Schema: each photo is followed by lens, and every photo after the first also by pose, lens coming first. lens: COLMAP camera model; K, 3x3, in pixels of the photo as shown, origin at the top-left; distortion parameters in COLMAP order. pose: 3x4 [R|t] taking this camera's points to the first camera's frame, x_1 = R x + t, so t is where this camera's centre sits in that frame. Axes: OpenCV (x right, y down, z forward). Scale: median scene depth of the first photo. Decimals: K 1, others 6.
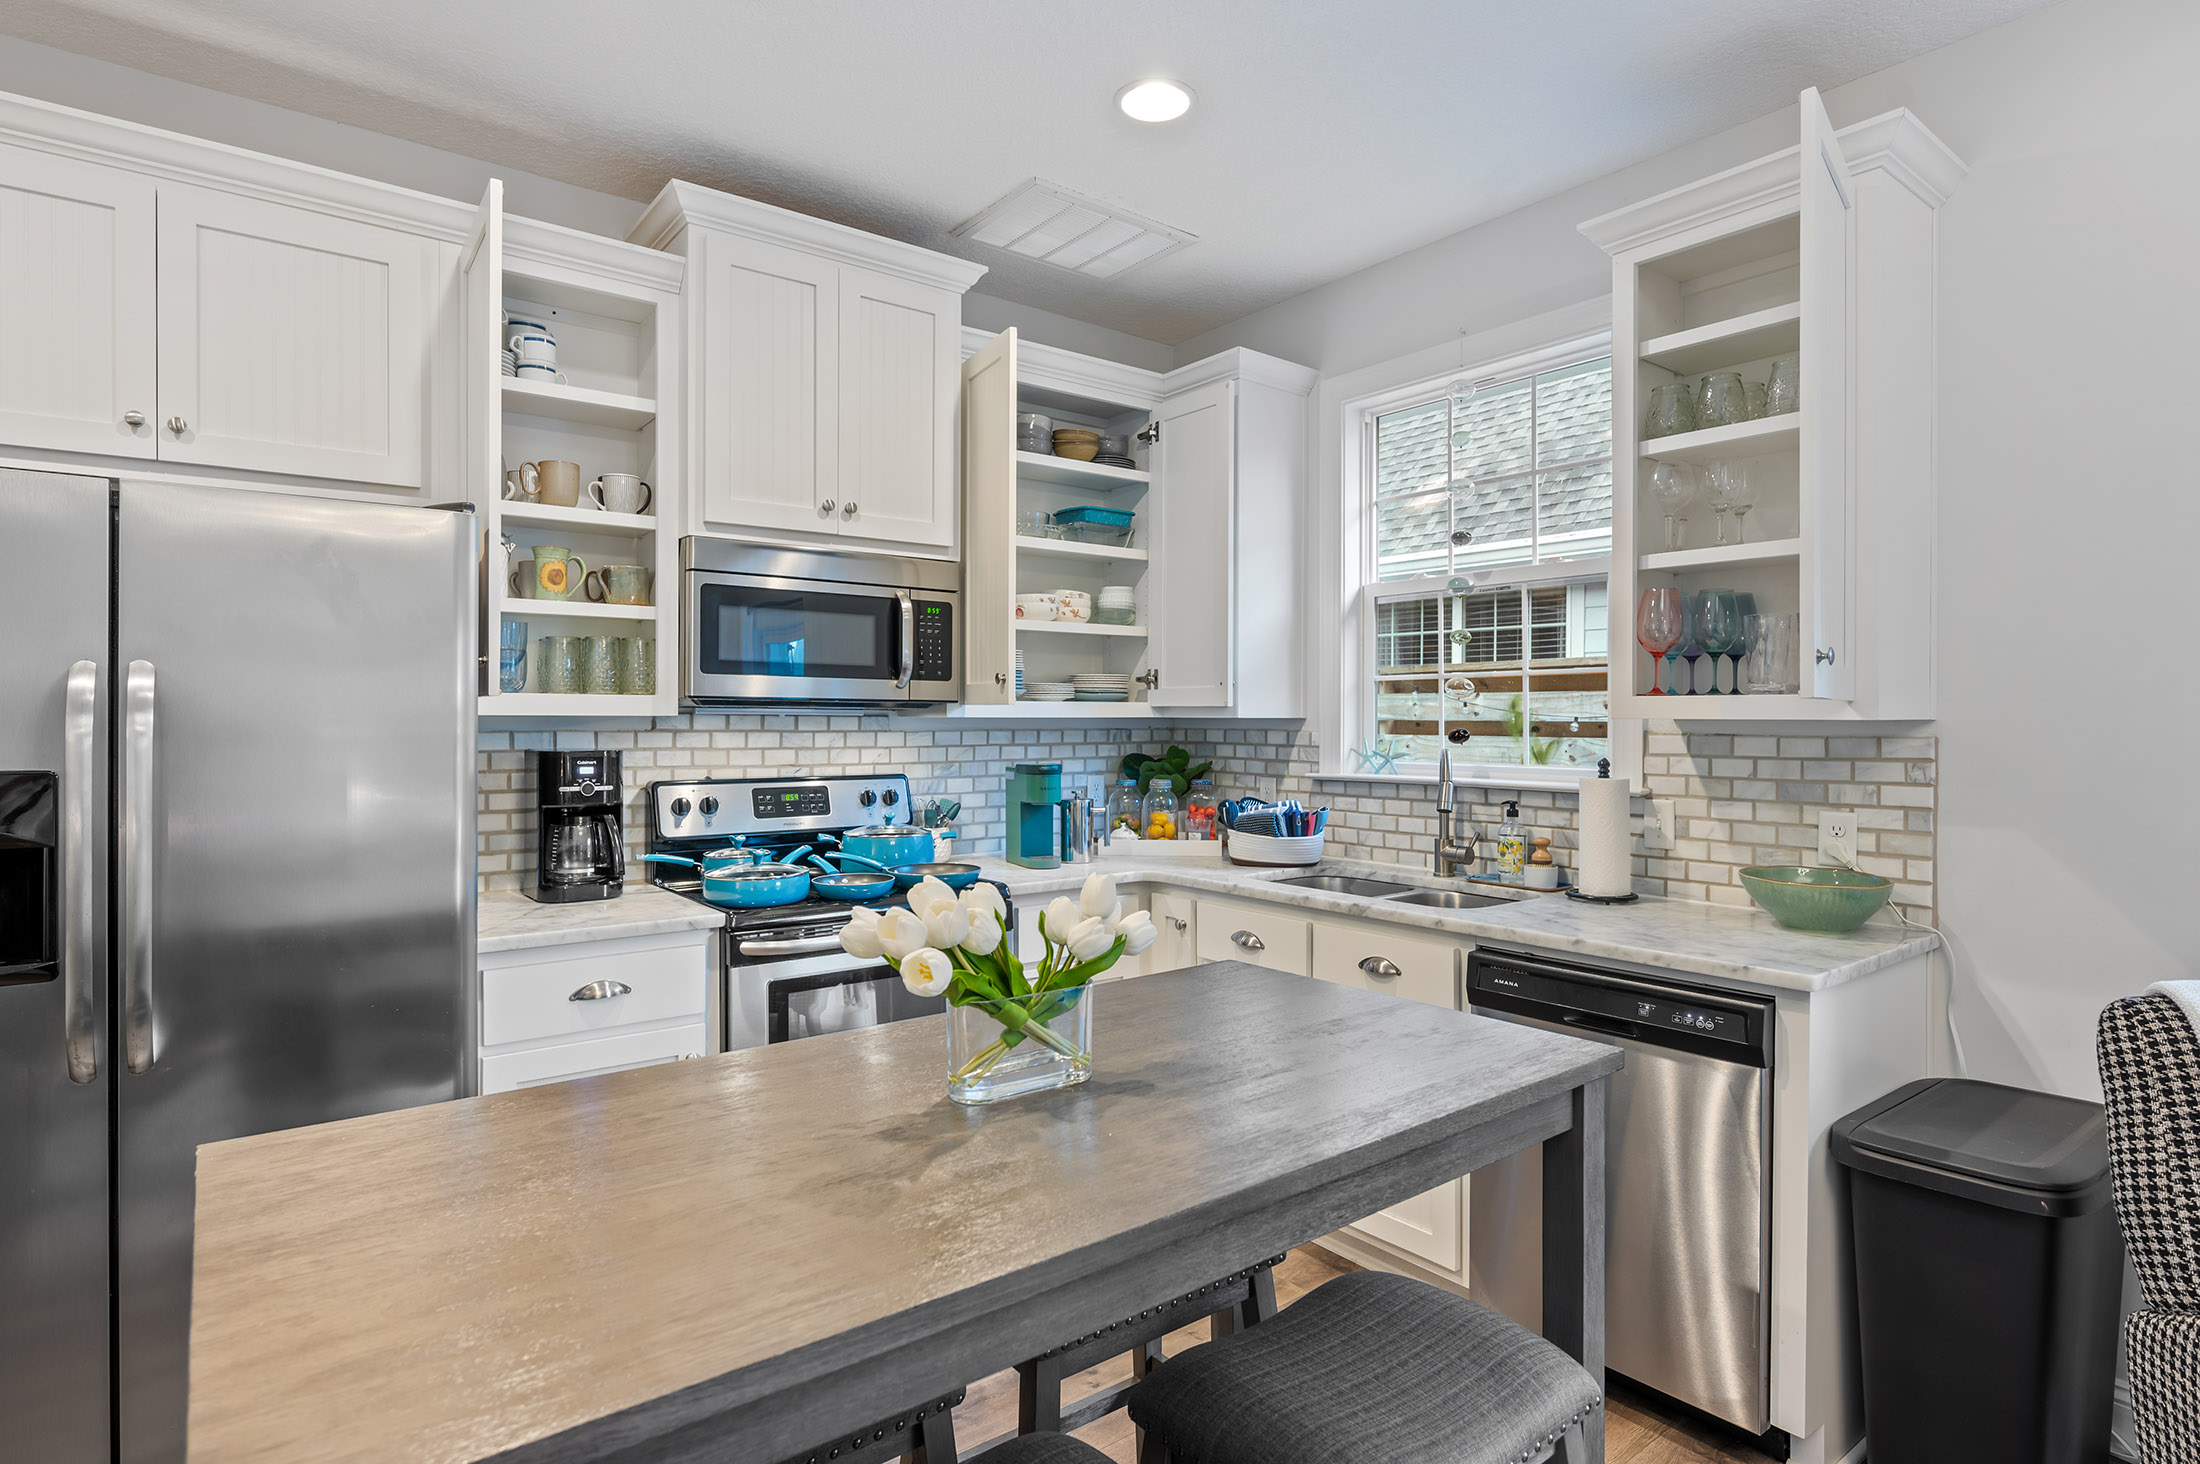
lens RADIAL K [[1133.0, 0, 1100.0], [0, 1133.0, 732.0], [0, 0, 1]] dist [-0.003943, -0.000368]
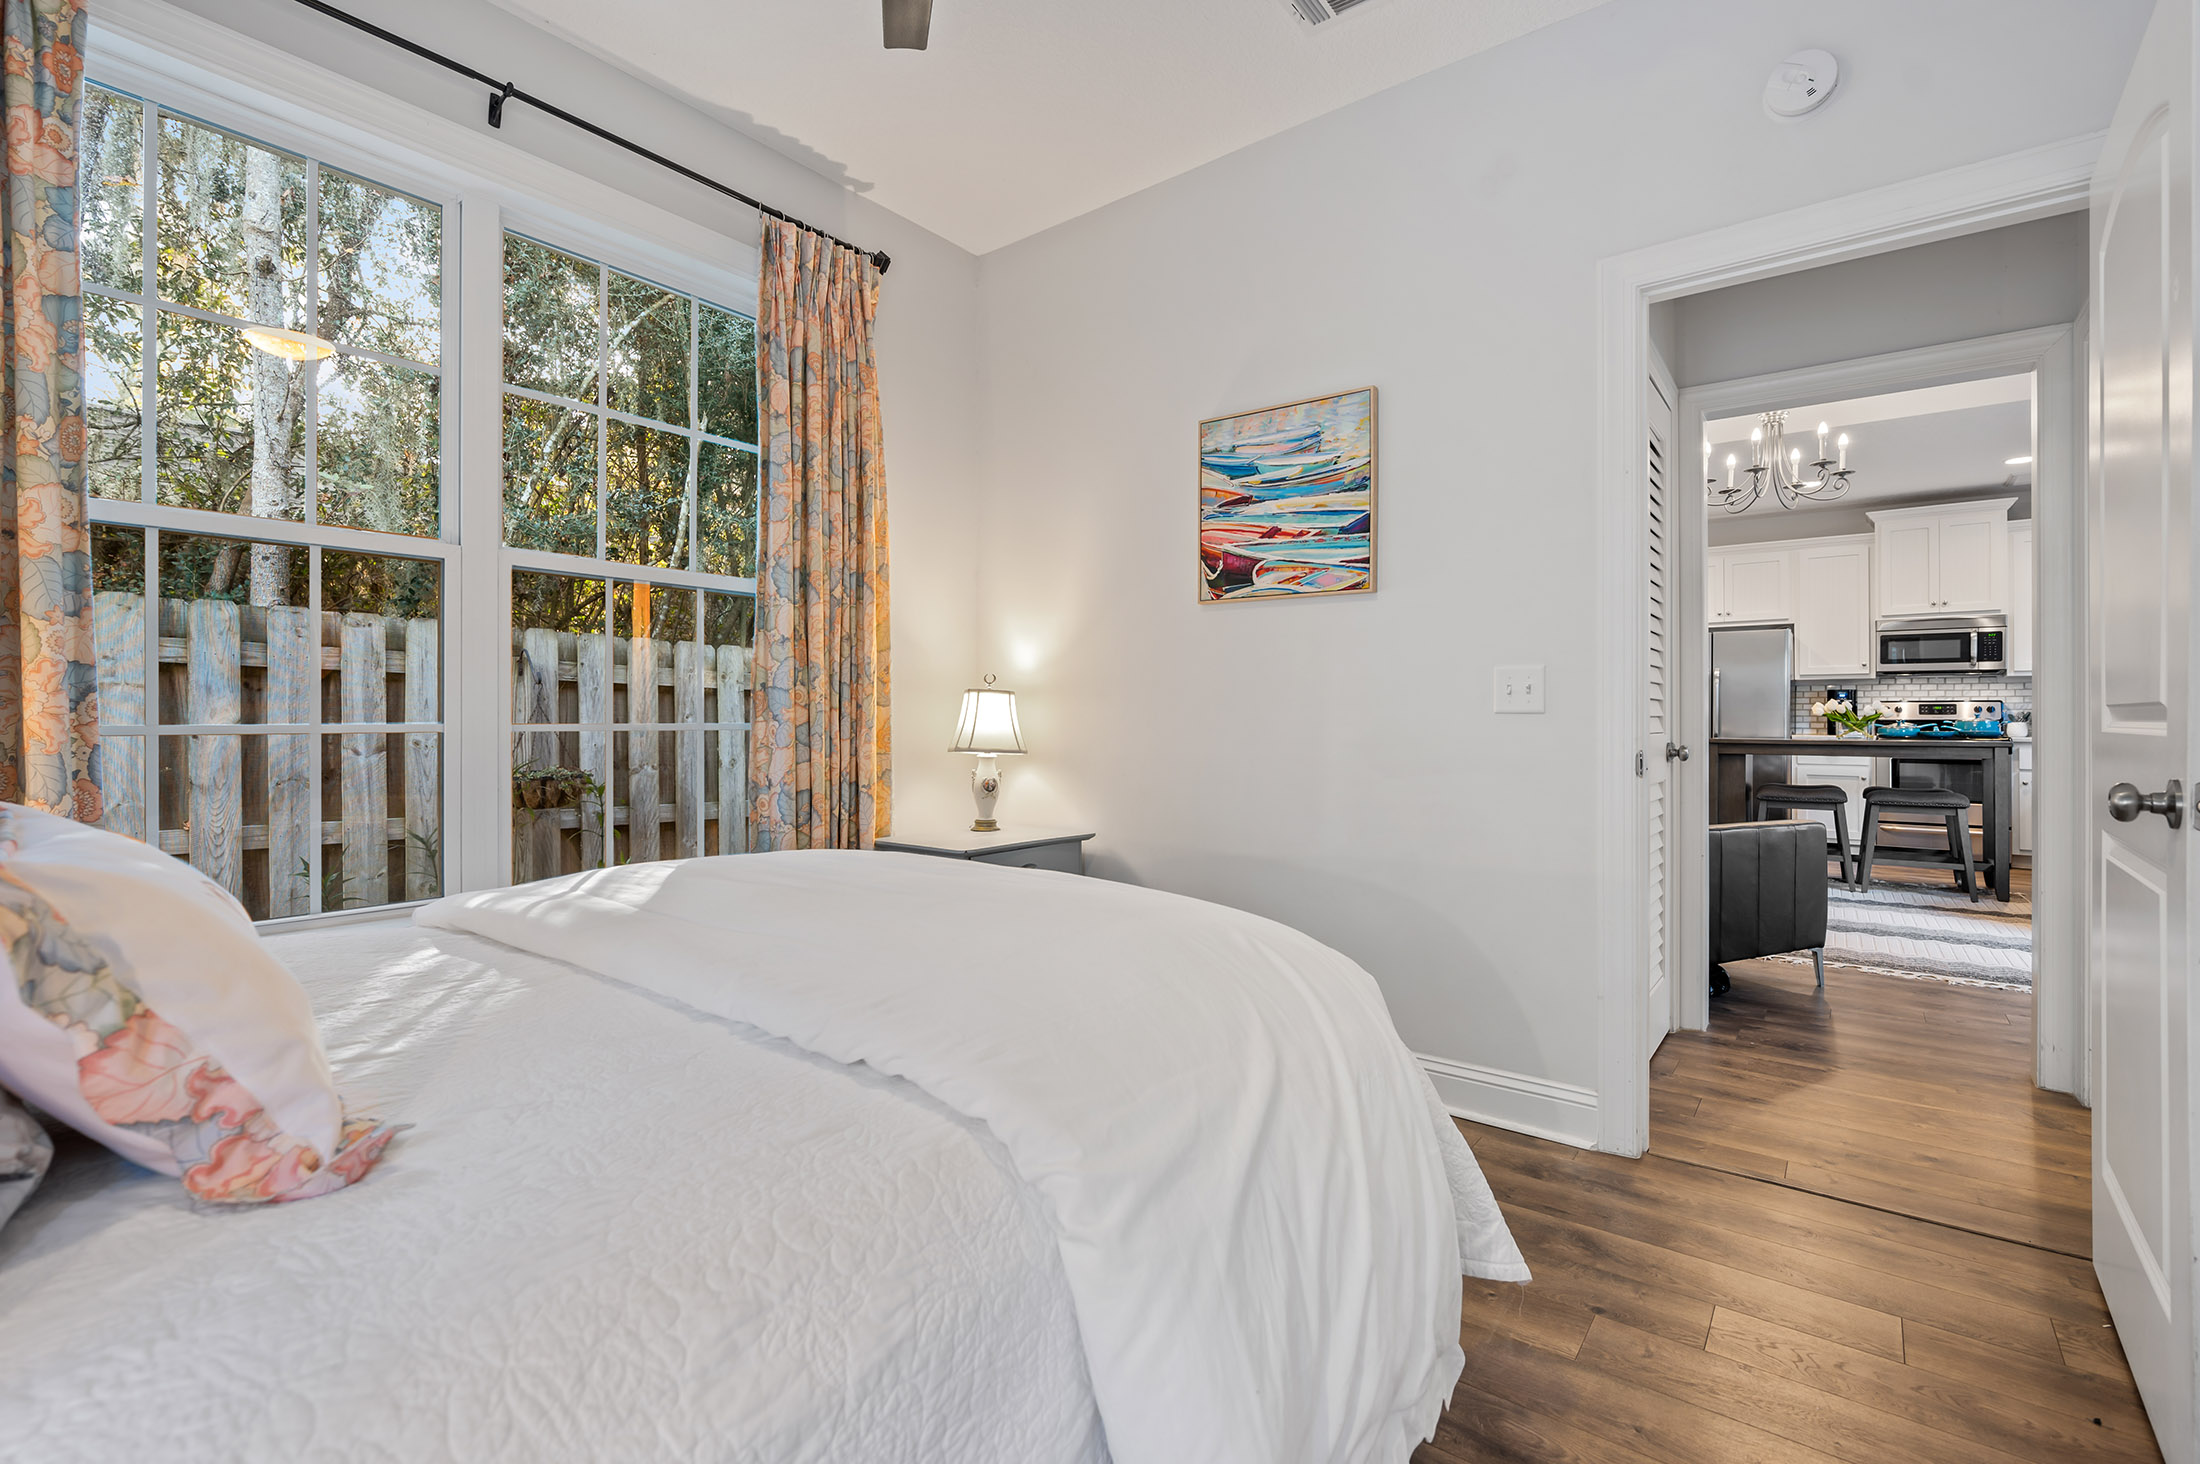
lens RADIAL K [[990.7, 0, 1110.3], [0, 990.7, 736.0], [0, 0, 1]] dist [-0.018097, 0.000289]
pose [[0.230923, 0.011565, -0.972903, 1.577380], [-0.011762, 0.999889, 0.009094, 0.128979], [0.972901, 0.009343, 0.231034, -1.496166]]
